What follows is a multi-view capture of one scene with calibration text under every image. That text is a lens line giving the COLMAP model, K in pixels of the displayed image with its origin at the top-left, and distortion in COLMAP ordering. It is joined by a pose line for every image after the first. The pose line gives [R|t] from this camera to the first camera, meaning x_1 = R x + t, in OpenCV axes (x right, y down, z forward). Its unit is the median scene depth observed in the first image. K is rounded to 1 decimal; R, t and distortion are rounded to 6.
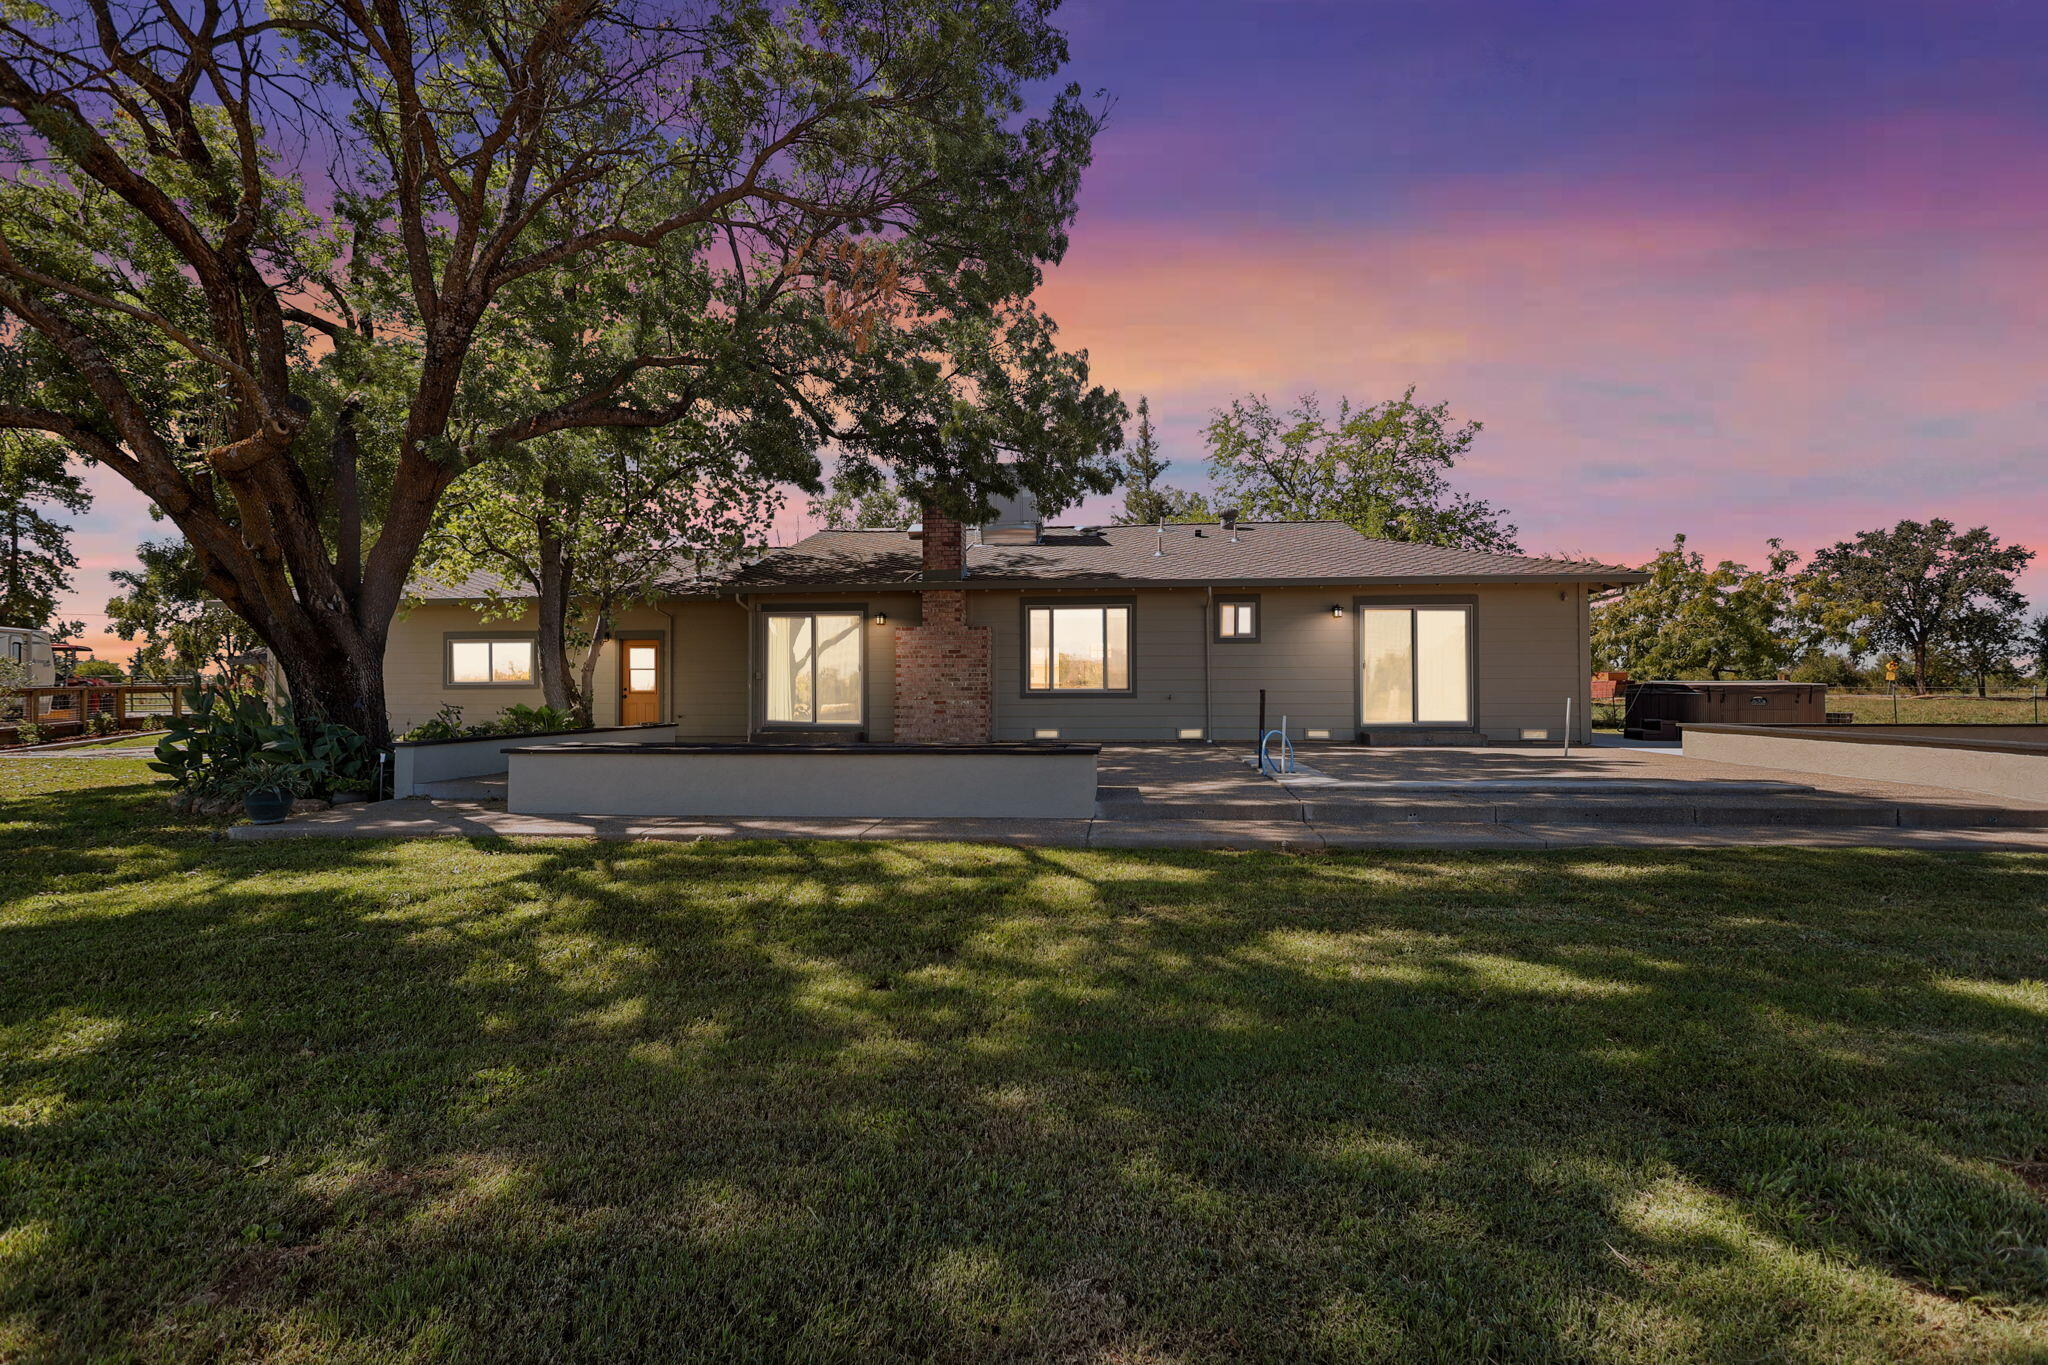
lens RADIAL K [[948.0, 0, 1024.0], [0, 948.0, 682.5], [0, 0, 1]] dist [0.000037, -0.000552]
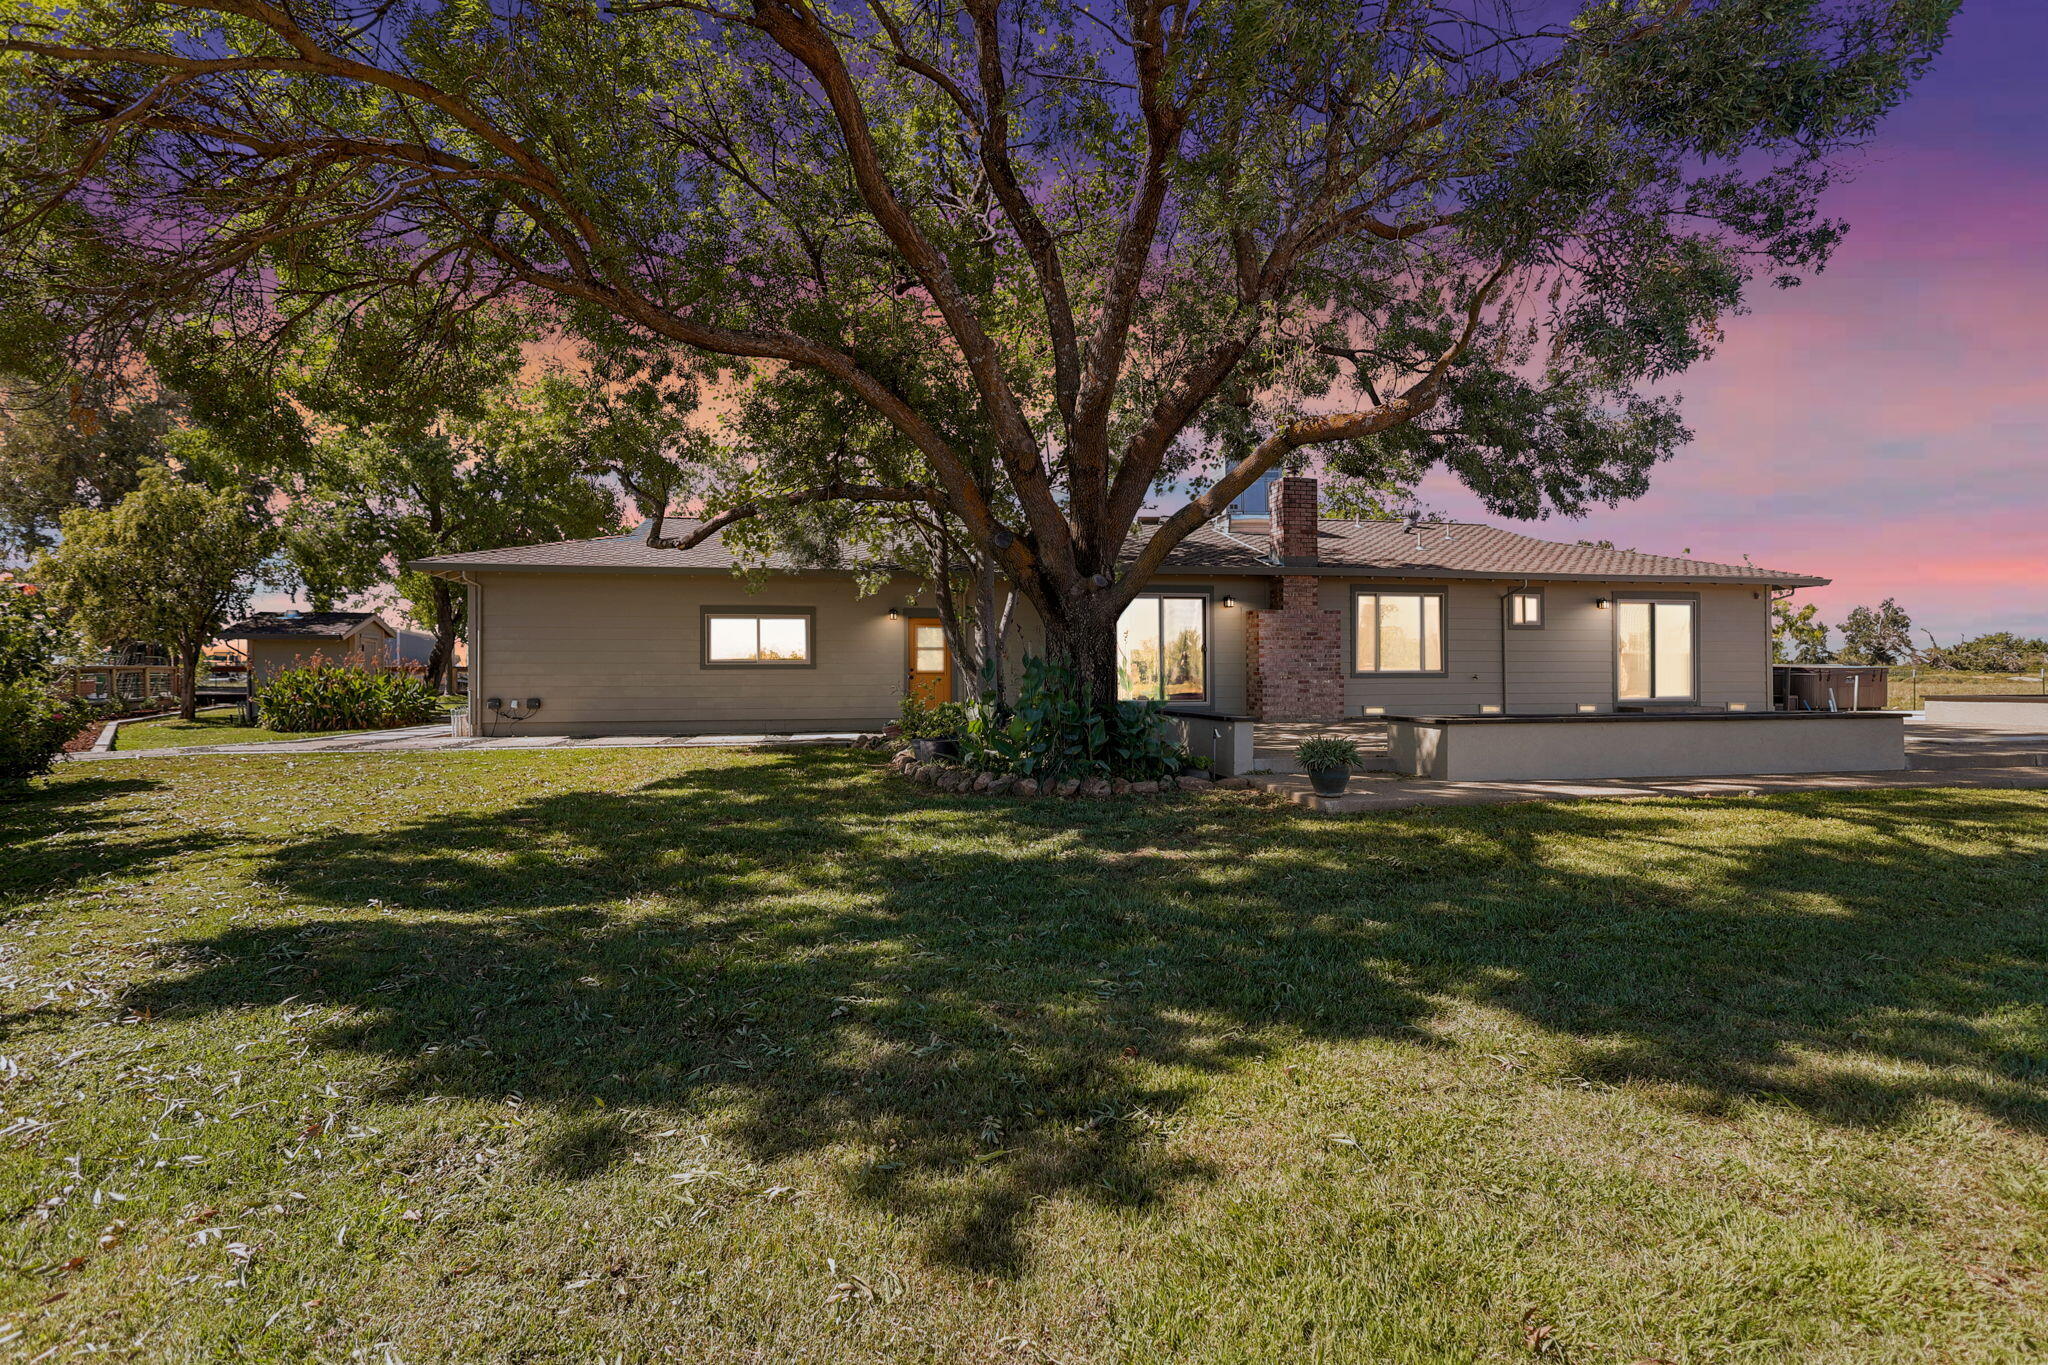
lens RADIAL K [[948.0, 0, 1024.0], [0, 948.0, 682.5], [0, 0, 1]] dist [0.000037, -0.000552]
pose [[0.961186, -0.001551, 0.275897, -0.657685], [-0.001929, 0.999922, 0.012342, 0.008885], [-0.275894, -0.012395, 0.961108, 0.071685]]
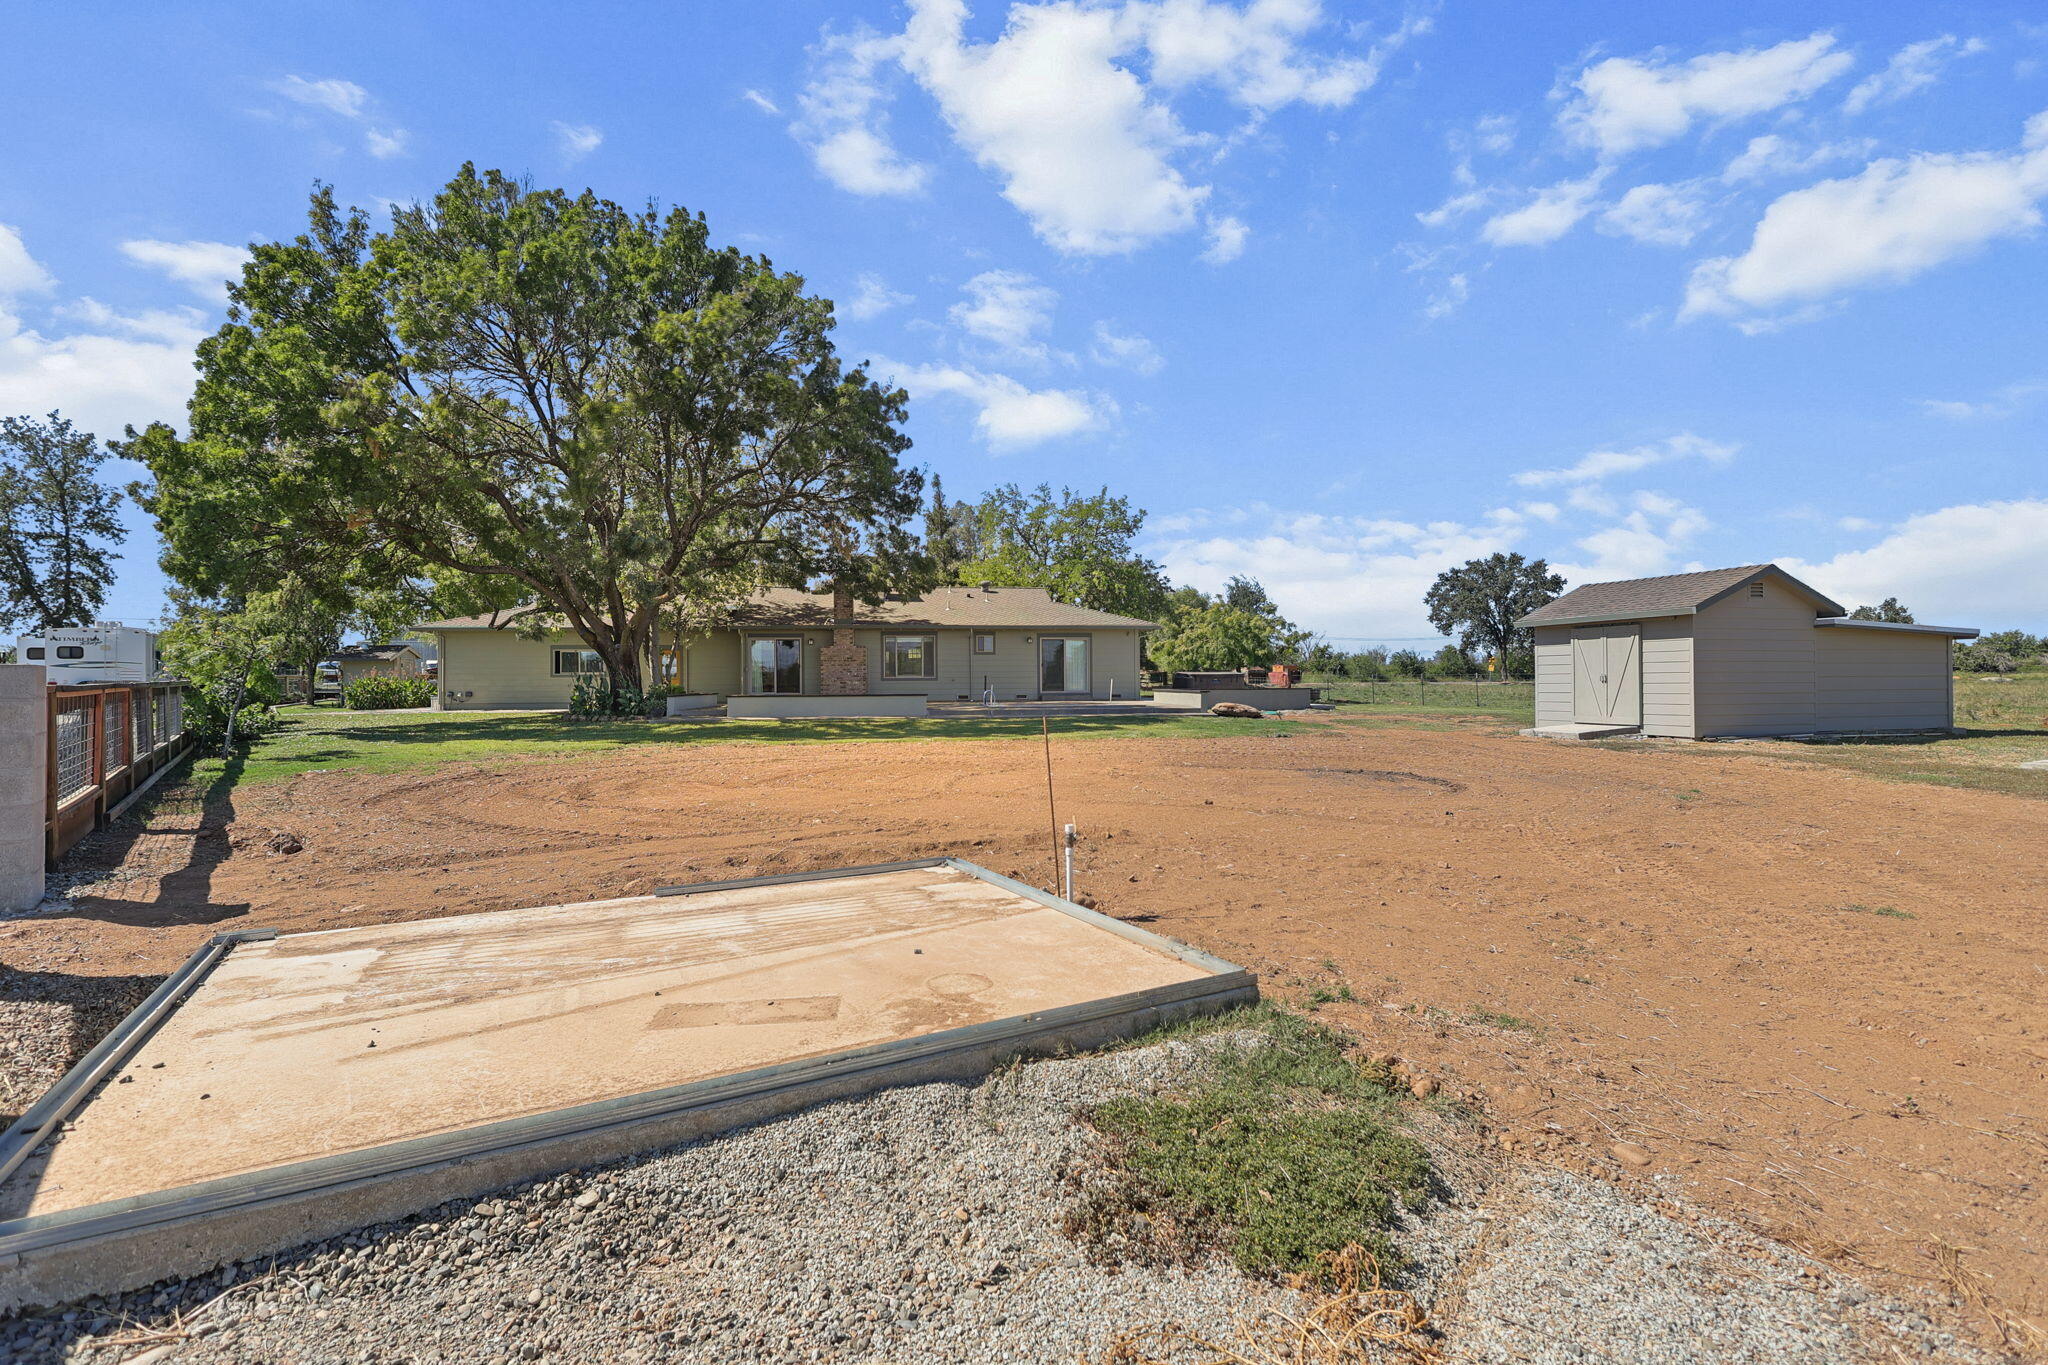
lens RADIAL K [[935.9, 0, 996.0], [0, 935.9, 683.6], [0, 0, 1]] dist [0.002042, 0.000185]
pose [[0.981978, -0.003145, 0.188969, -0.141610], [0.001142, 0.999942, 0.010708, 0.000667], [-0.188992, -0.010299, 0.981925, -1.027440]]
